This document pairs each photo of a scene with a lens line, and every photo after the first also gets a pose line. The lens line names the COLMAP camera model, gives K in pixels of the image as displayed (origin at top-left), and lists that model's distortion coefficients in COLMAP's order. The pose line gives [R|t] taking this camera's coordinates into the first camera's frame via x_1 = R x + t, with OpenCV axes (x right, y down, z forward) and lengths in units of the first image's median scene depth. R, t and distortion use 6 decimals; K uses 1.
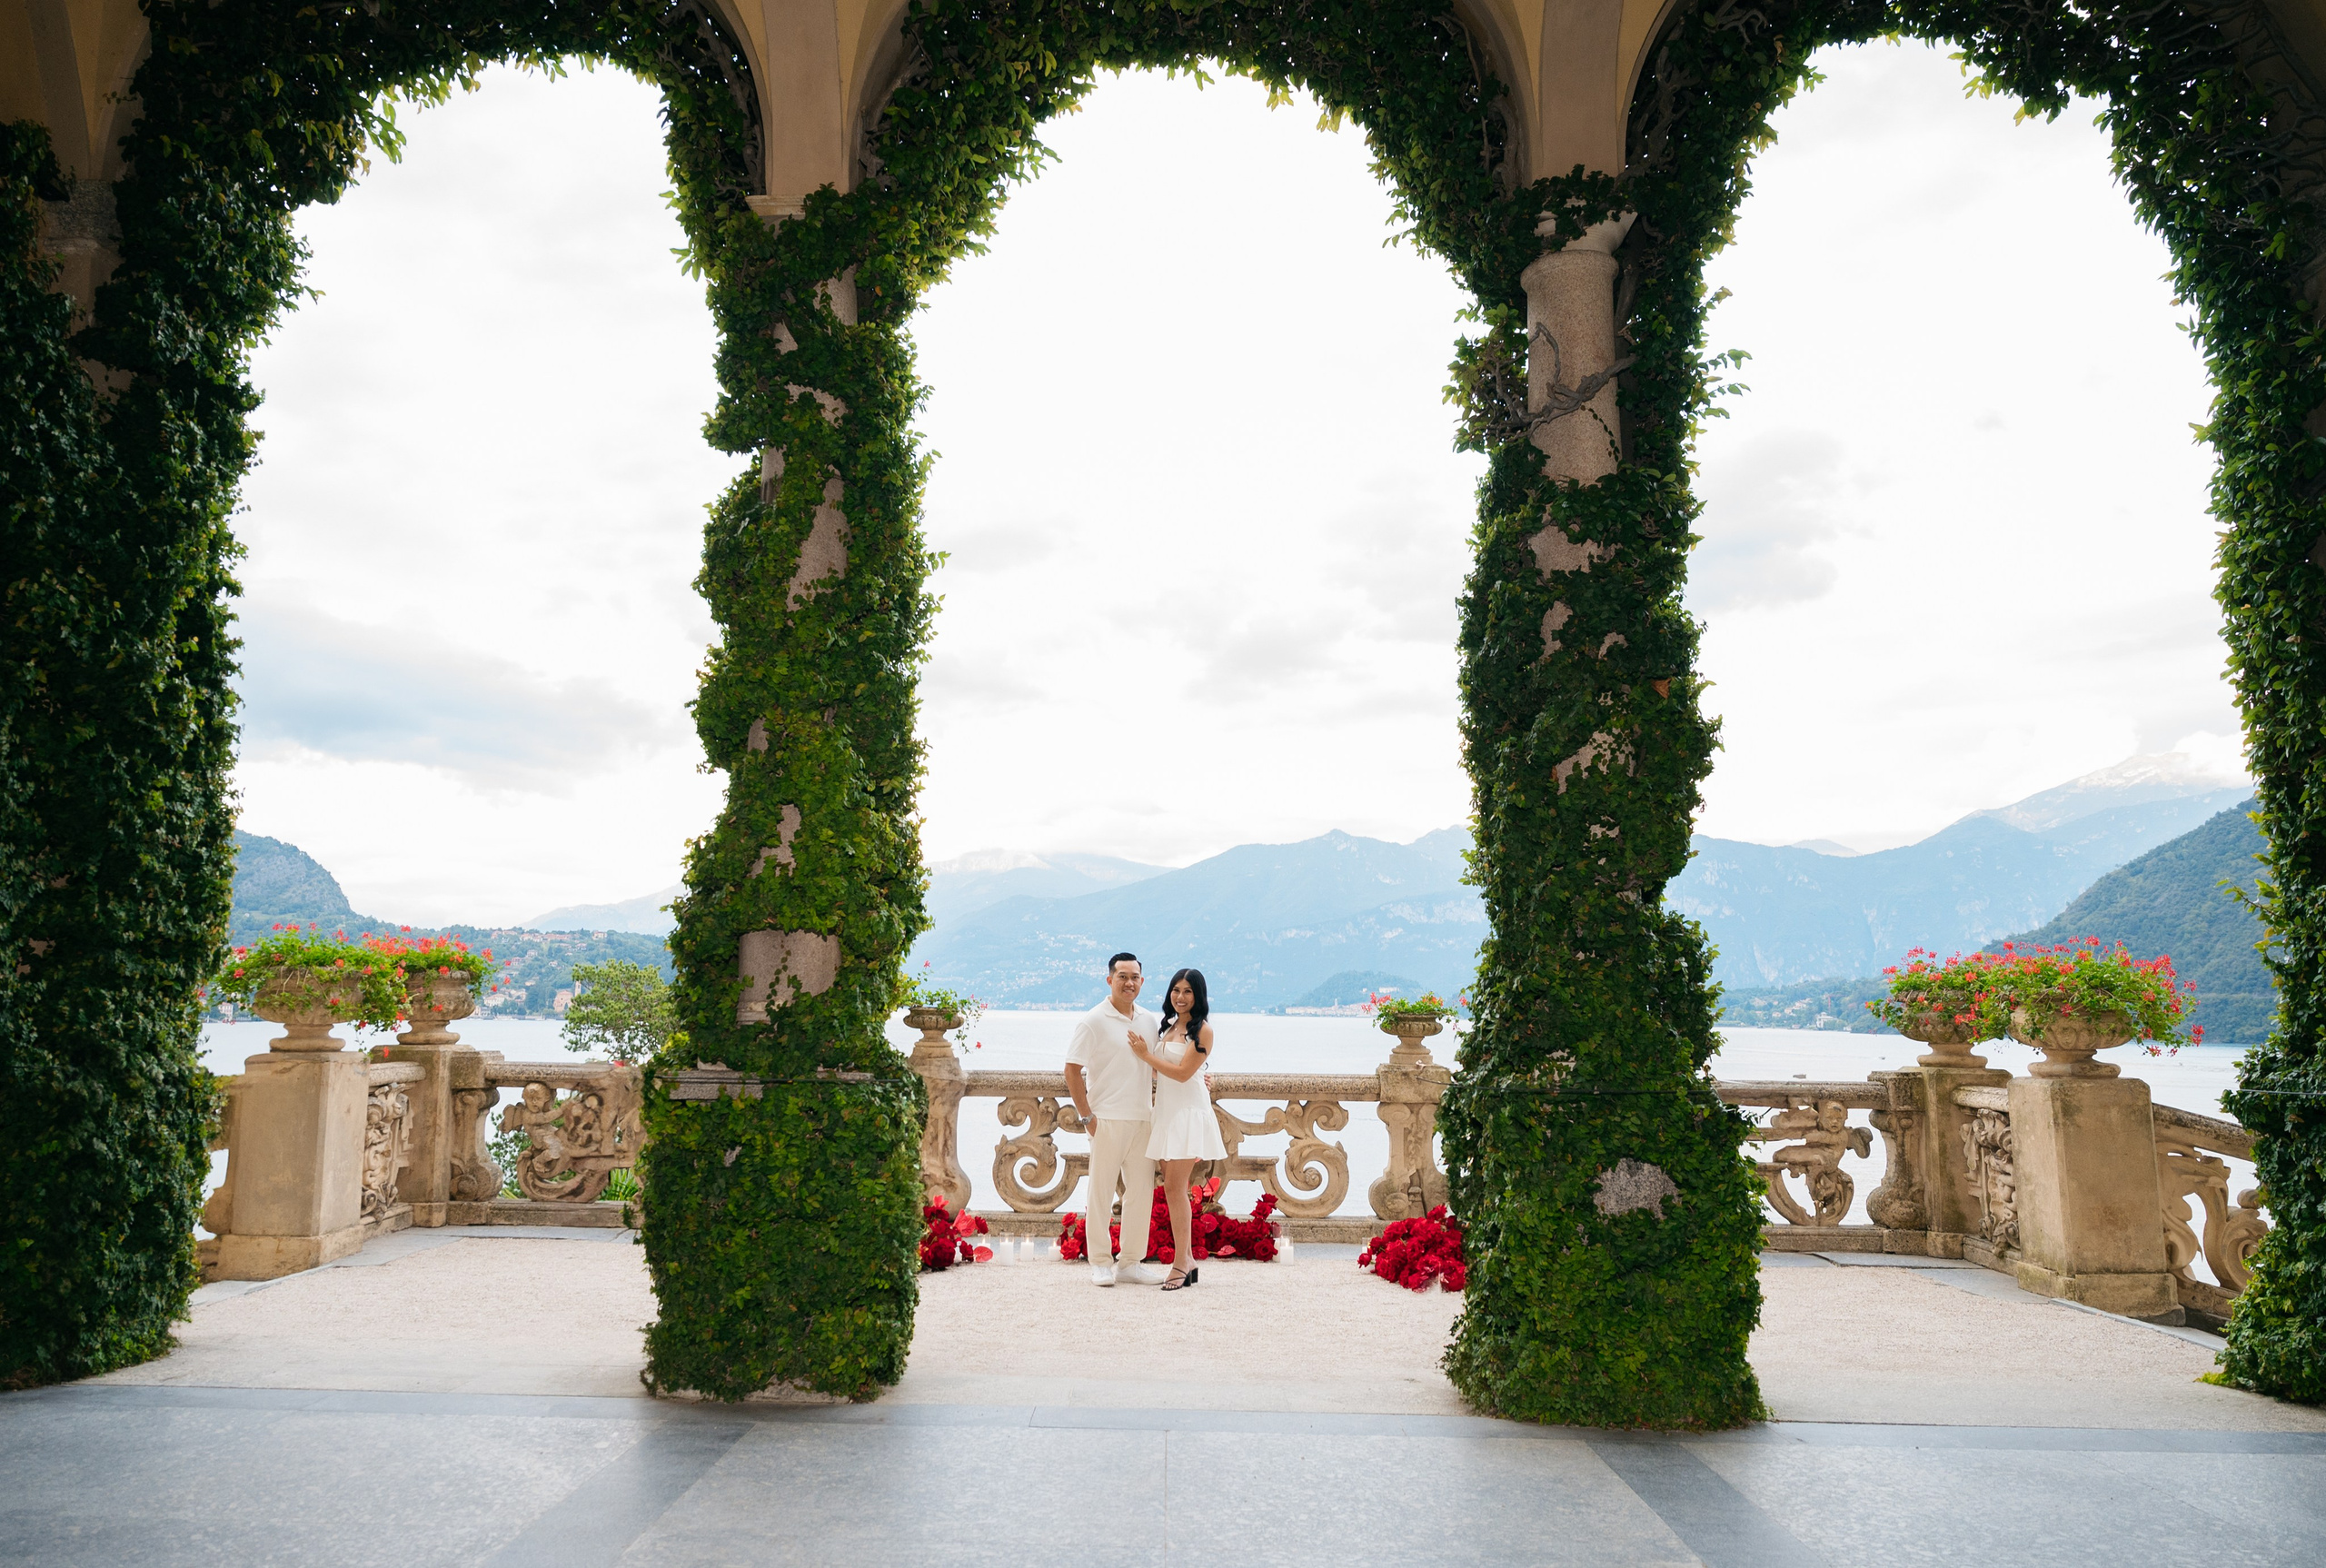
lens RADIAL K [[1669.3, 0, 1089.8], [0, 1669.3, 816.2], [0, 0, 1]] dist [0.004490, -0.003062]
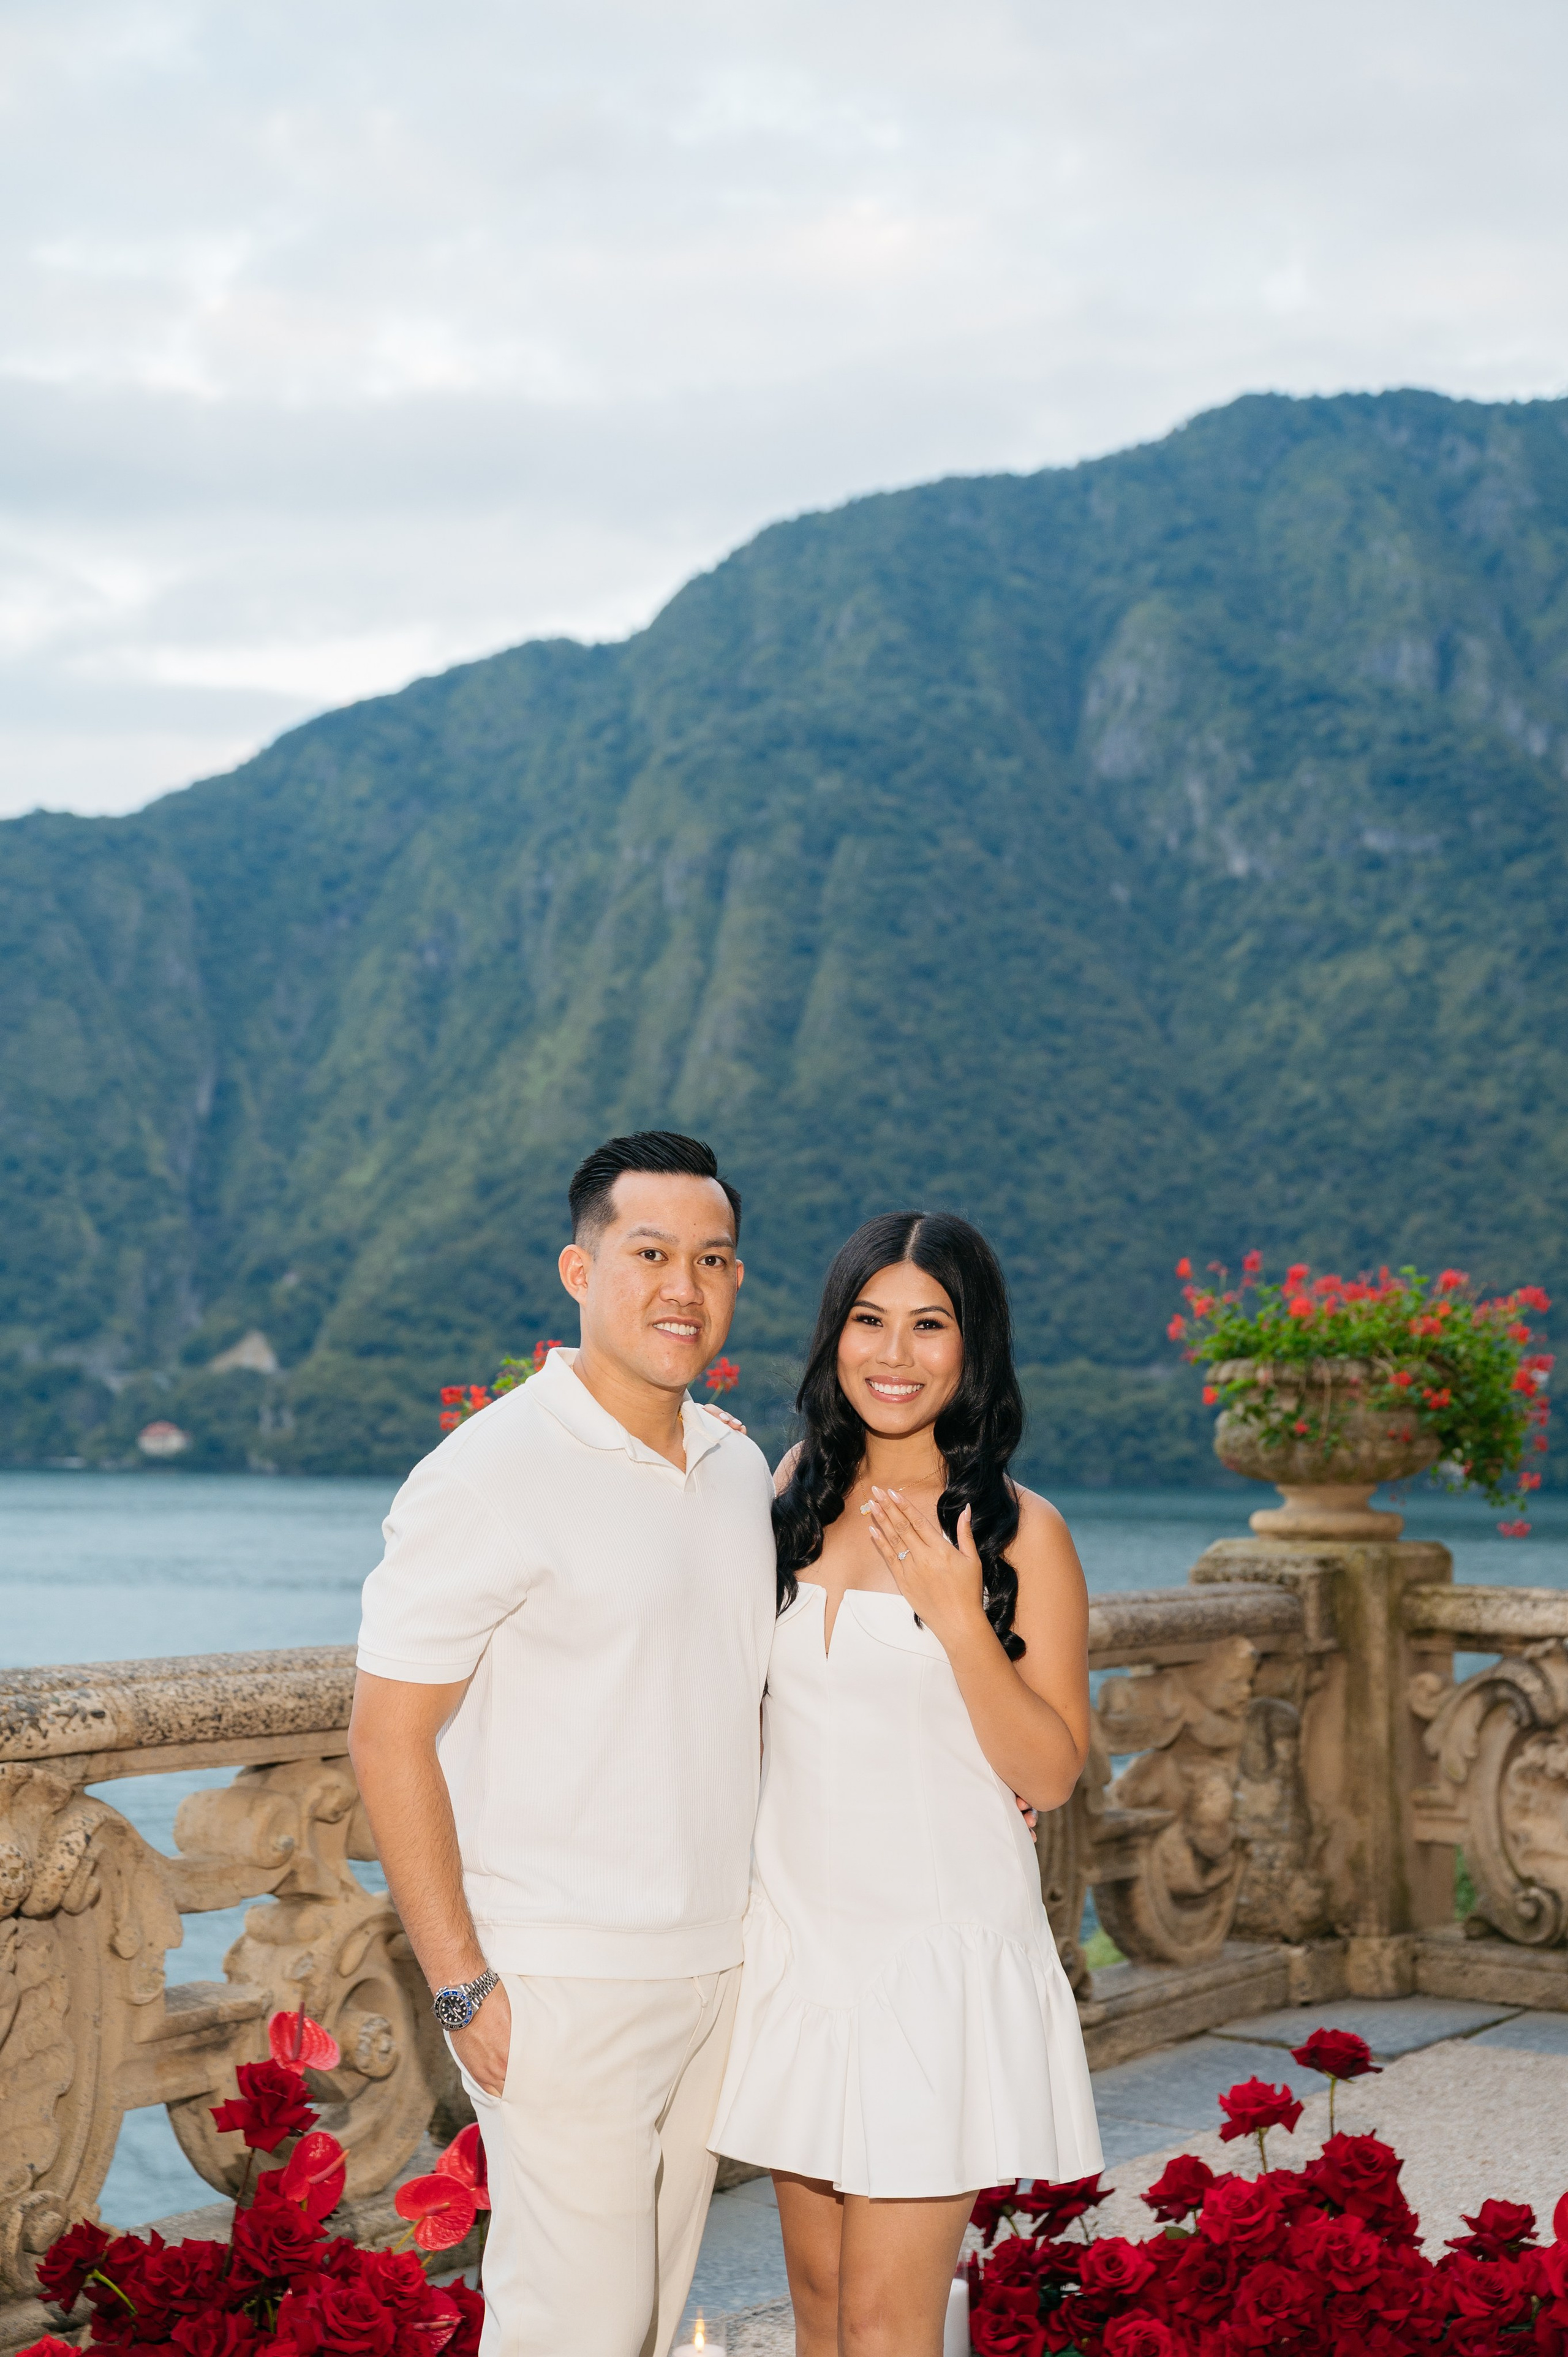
lens RADIAL K [[3447.4, 0, 766.3], [0, 3447.4, 1161.1], [0, 0, 1]] dist [-0.014984, 0.000000]
pose [[0.504583, 0.060896, 0.861213, -0.483032], [-0.104459, 0.994487, -0.009117, 0.122657], [-0.857021, -0.085362, 0.508162, 1.082833]]
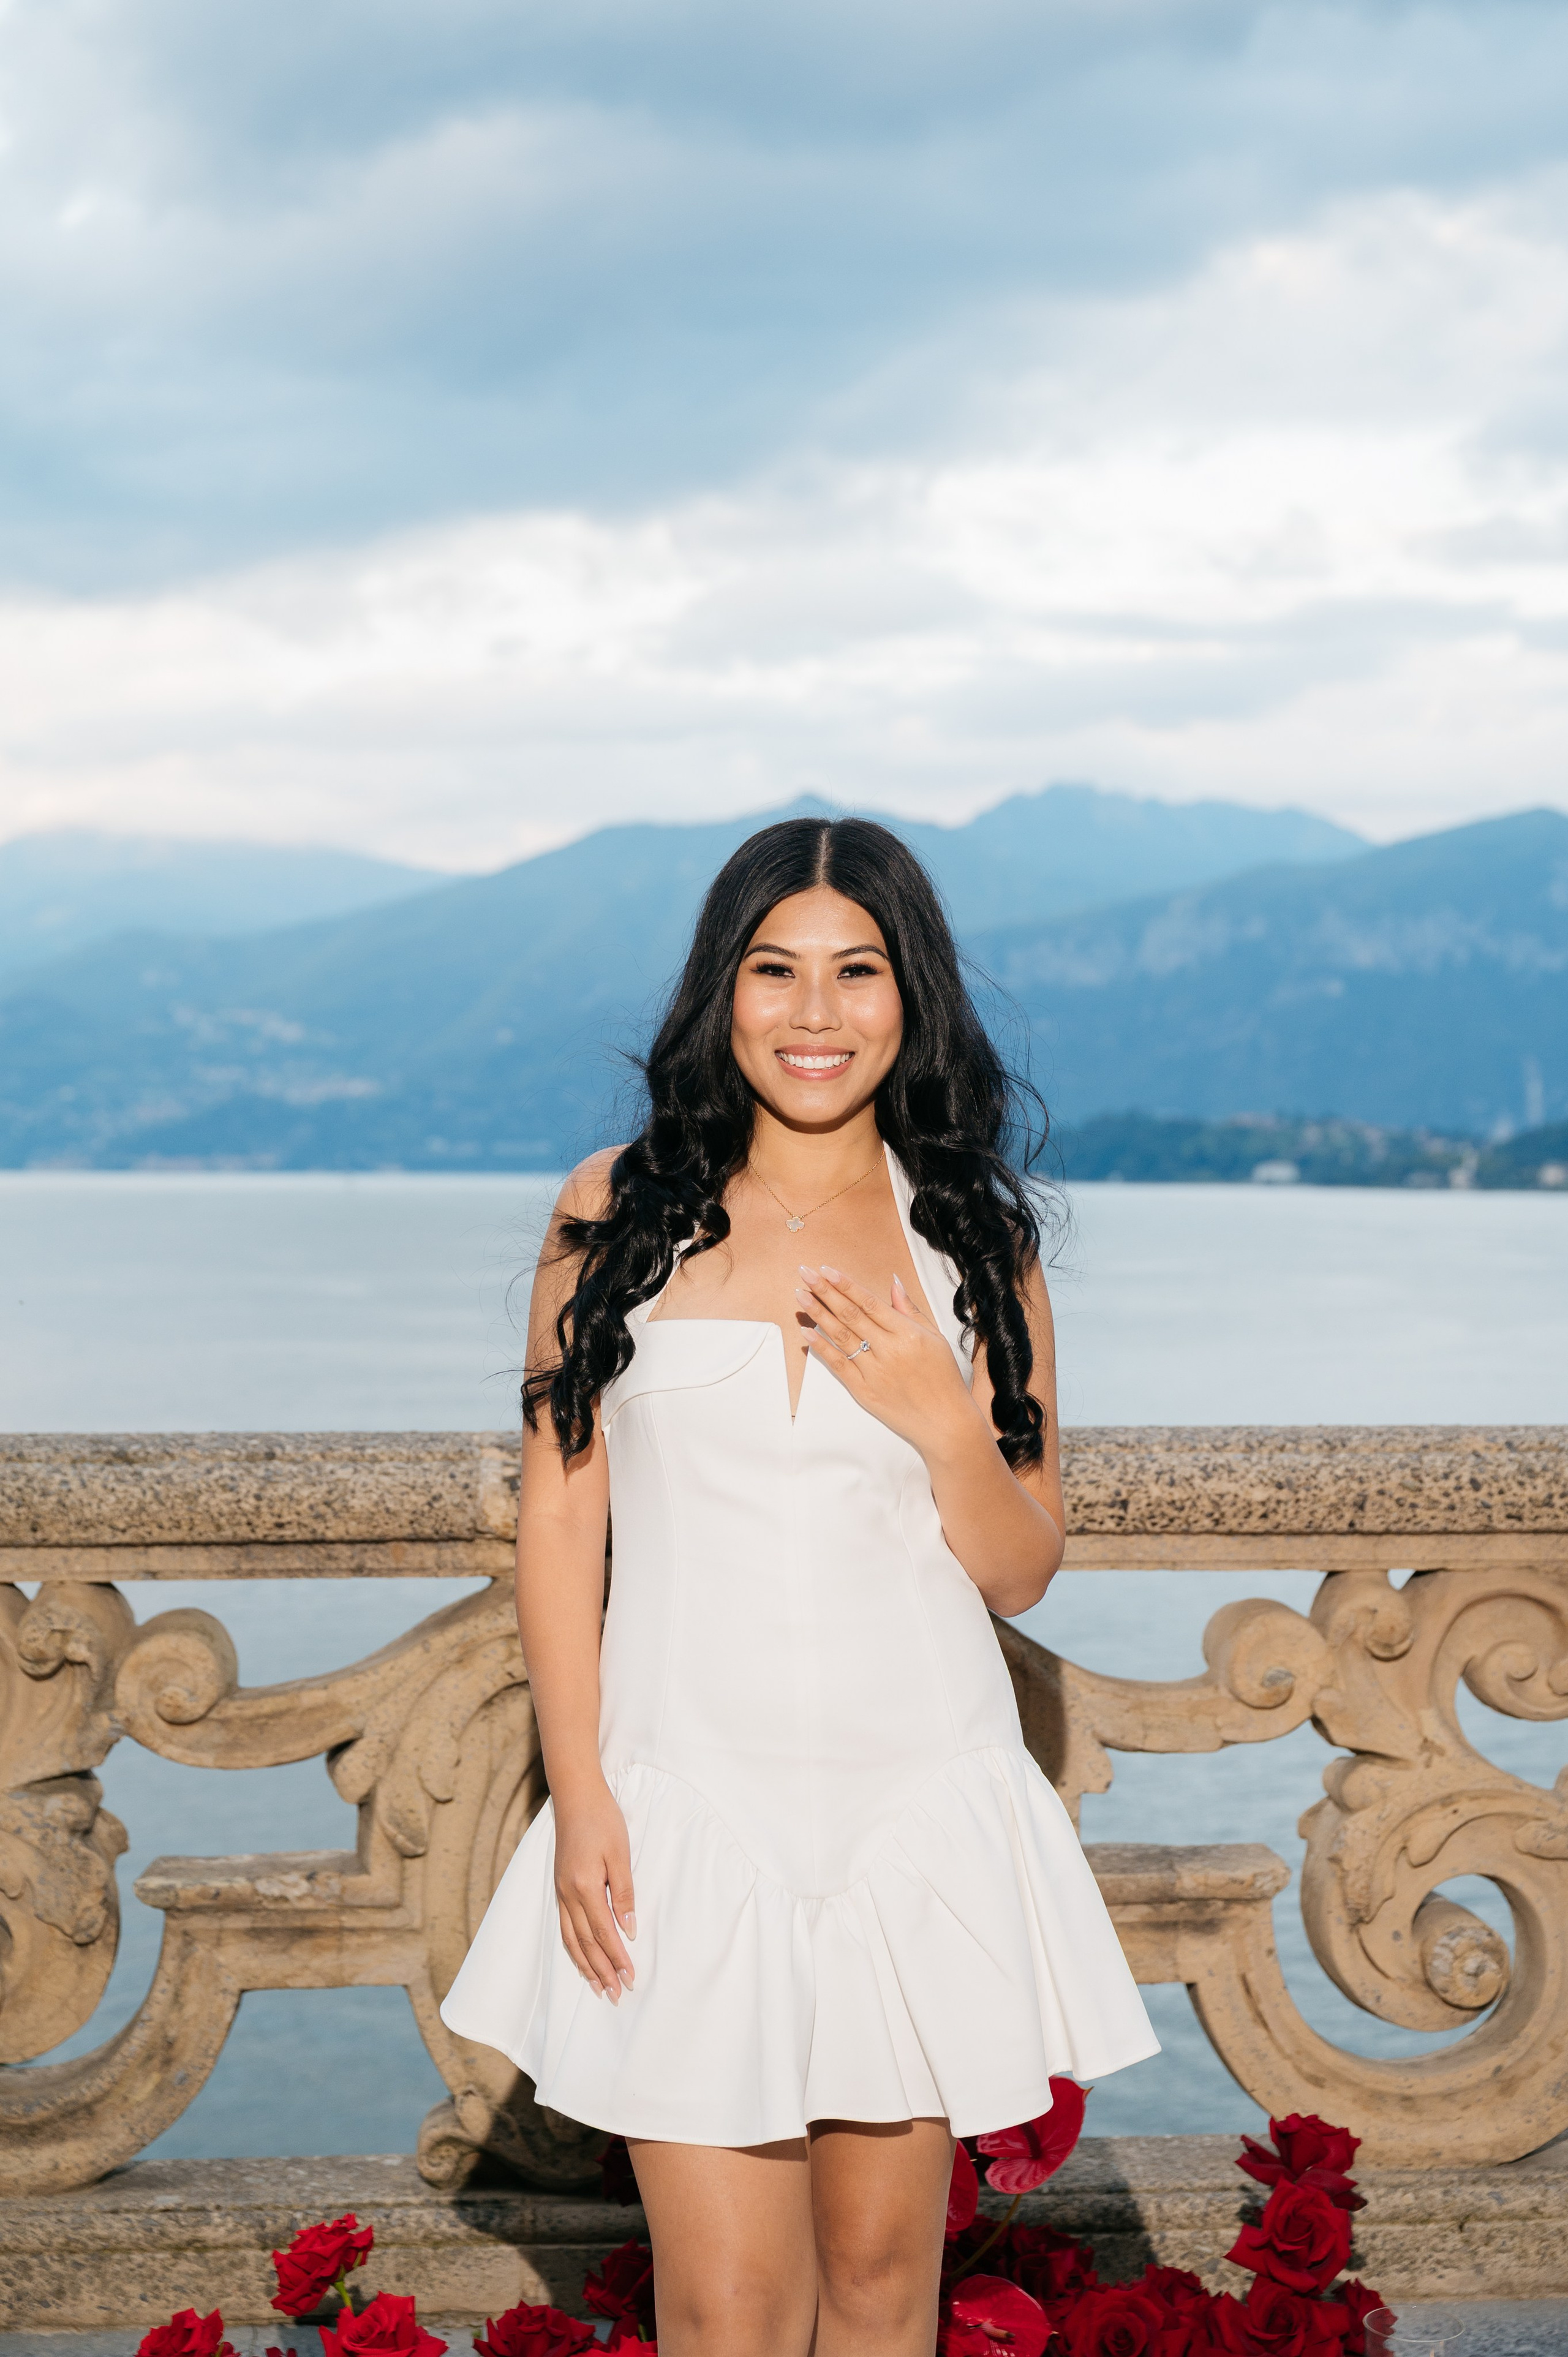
lens RADIAL K [[3530.2, 0, 778.9], [0, 3530.2, 1184.9], [0, 0, 1]] dist [0.022290, 0.000000]
pose [[0.990481, -0.009143, 0.137347, -0.000410], [-0.007339, 0.992864, 0.119025, 0.124679], [-0.137455, -0.118900, 0.983346, 0.977450]]
